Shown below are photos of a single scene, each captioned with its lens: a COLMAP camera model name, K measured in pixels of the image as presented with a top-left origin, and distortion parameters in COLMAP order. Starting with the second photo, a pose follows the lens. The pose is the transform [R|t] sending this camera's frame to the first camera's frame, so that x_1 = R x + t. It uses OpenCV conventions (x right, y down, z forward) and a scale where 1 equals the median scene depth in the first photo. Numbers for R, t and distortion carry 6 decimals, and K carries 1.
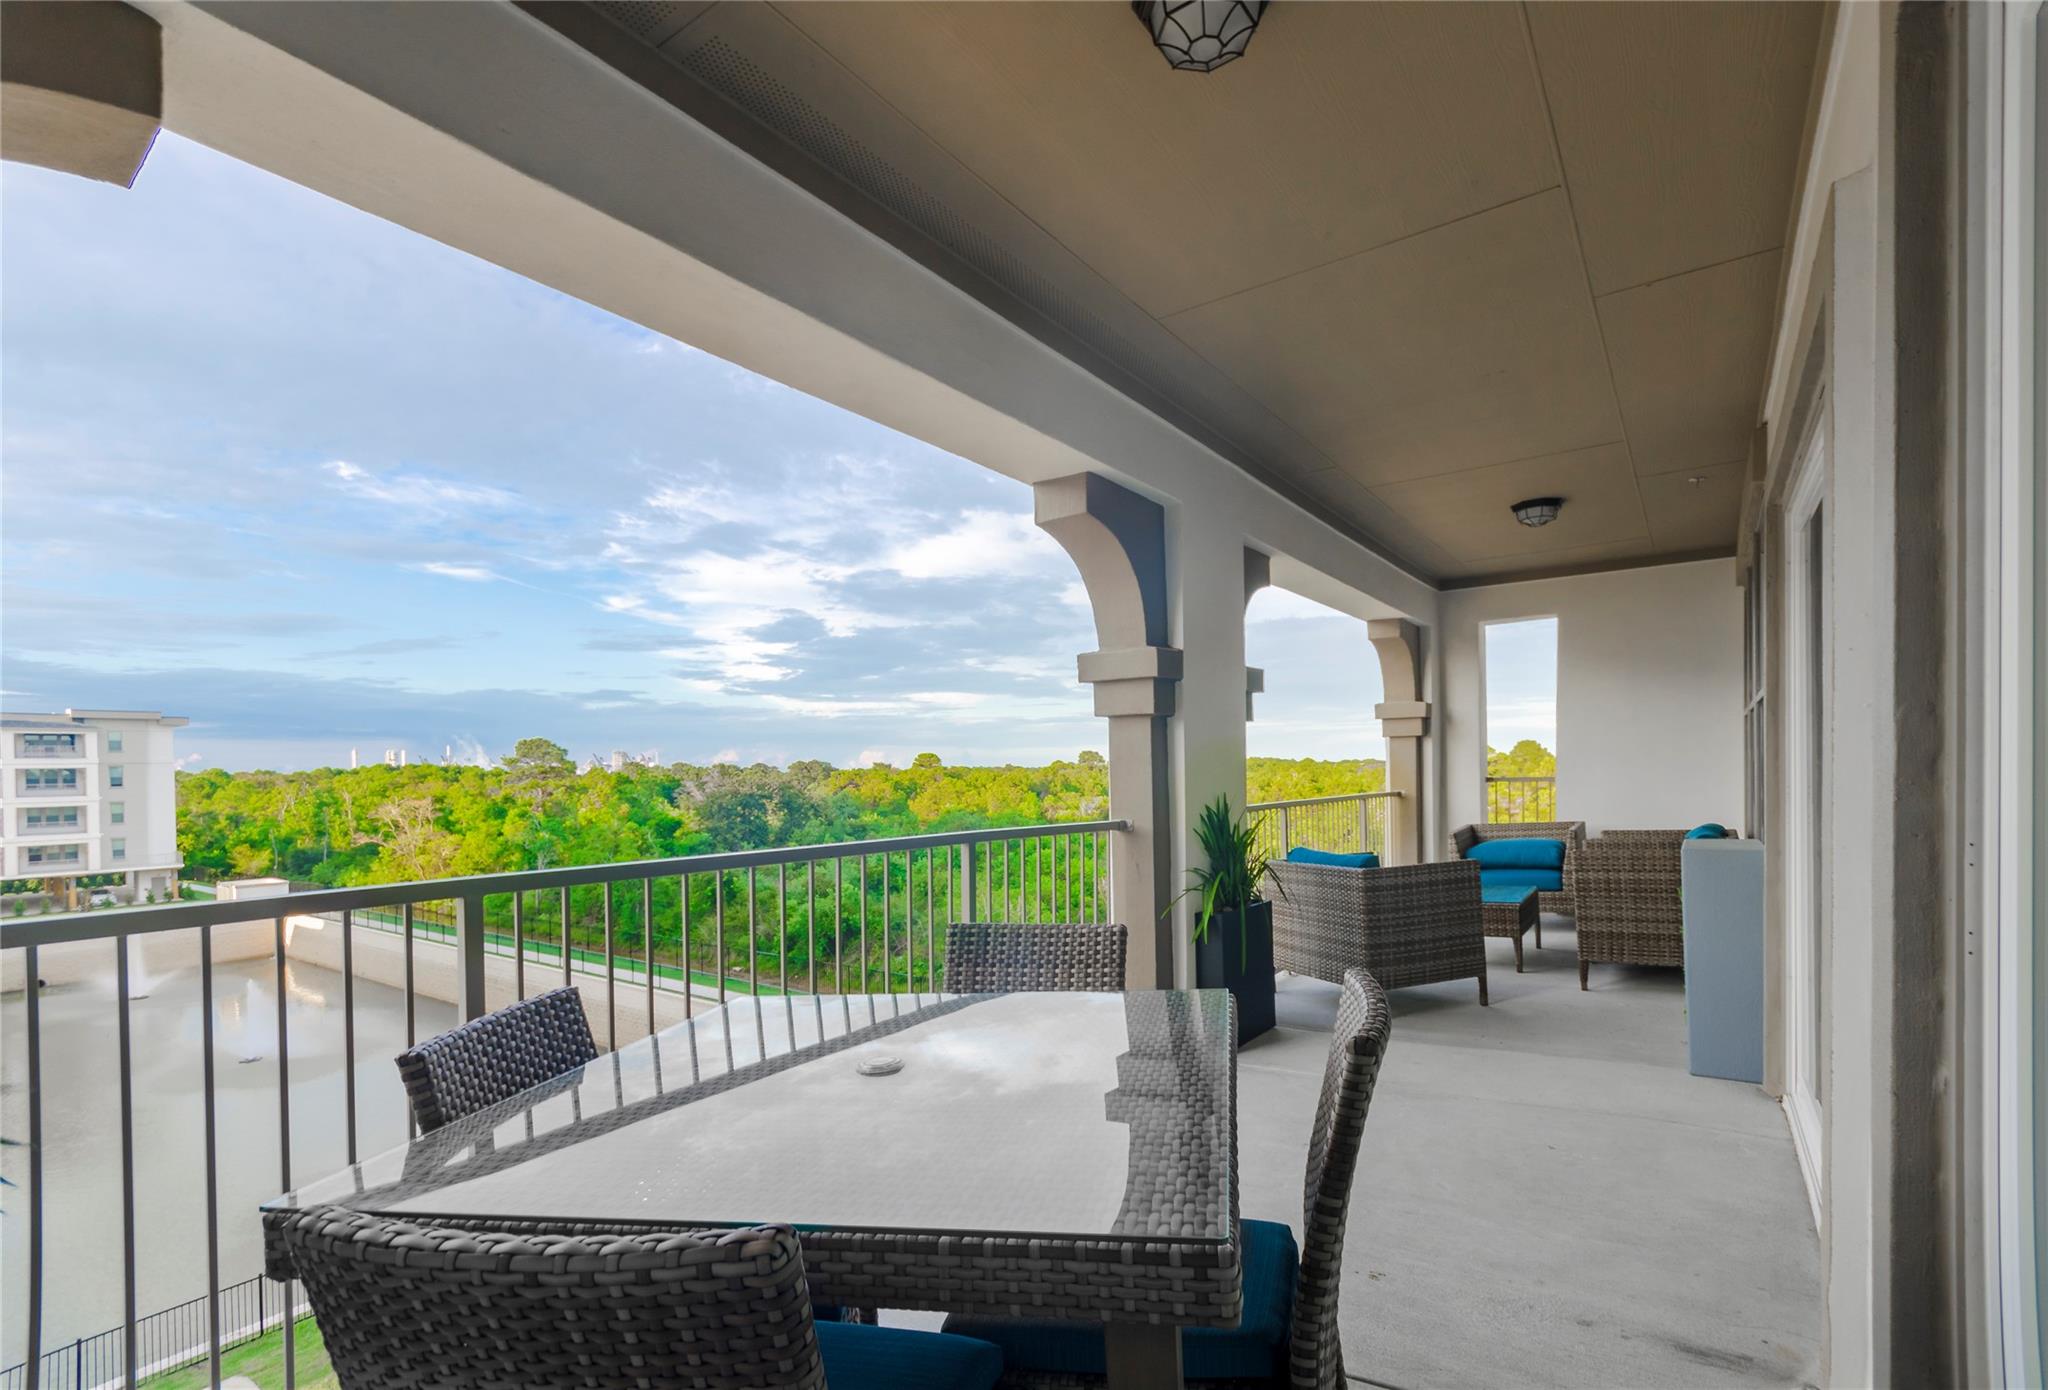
lens RADIAL K [[925.6, 0, 1079.2], [0, 925.6, 772.1], [0, 0, 1]] dist [-0.001931, -0.000091]
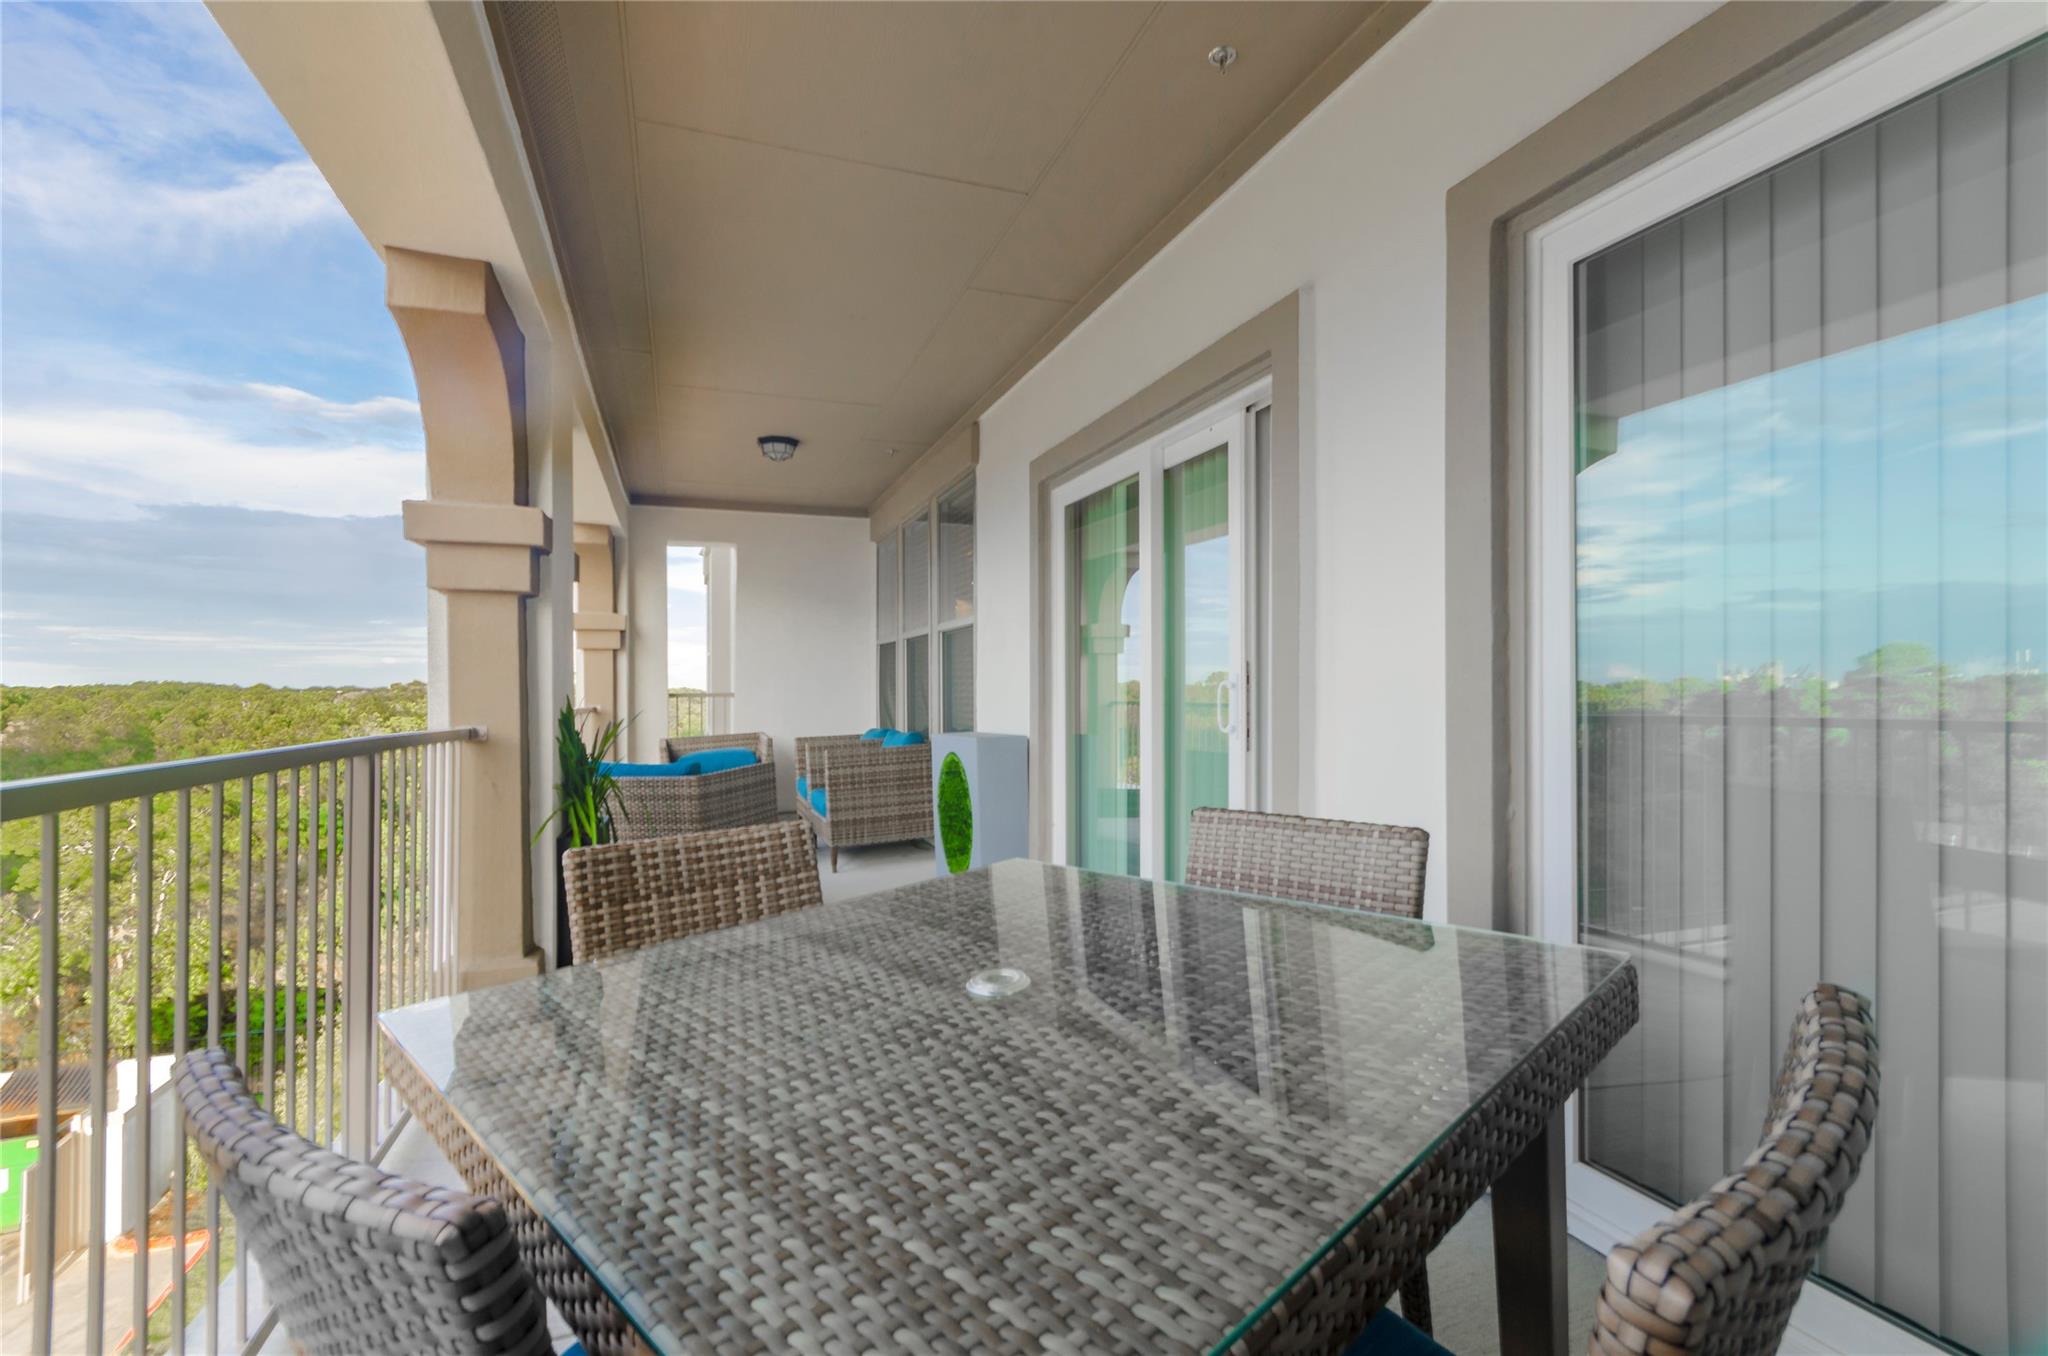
lens RADIAL K [[906.1, 0, 1024.6], [0, 906.1, 683.4], [0, 0, 1]] dist [0.013756, 0.000193]
pose [[0.580311, 0.016615, 0.814226, -0.240465], [0.000203, 0.999789, -0.020546, 0.024776], [-0.814395, 0.012088, 0.580185, 0.155109]]
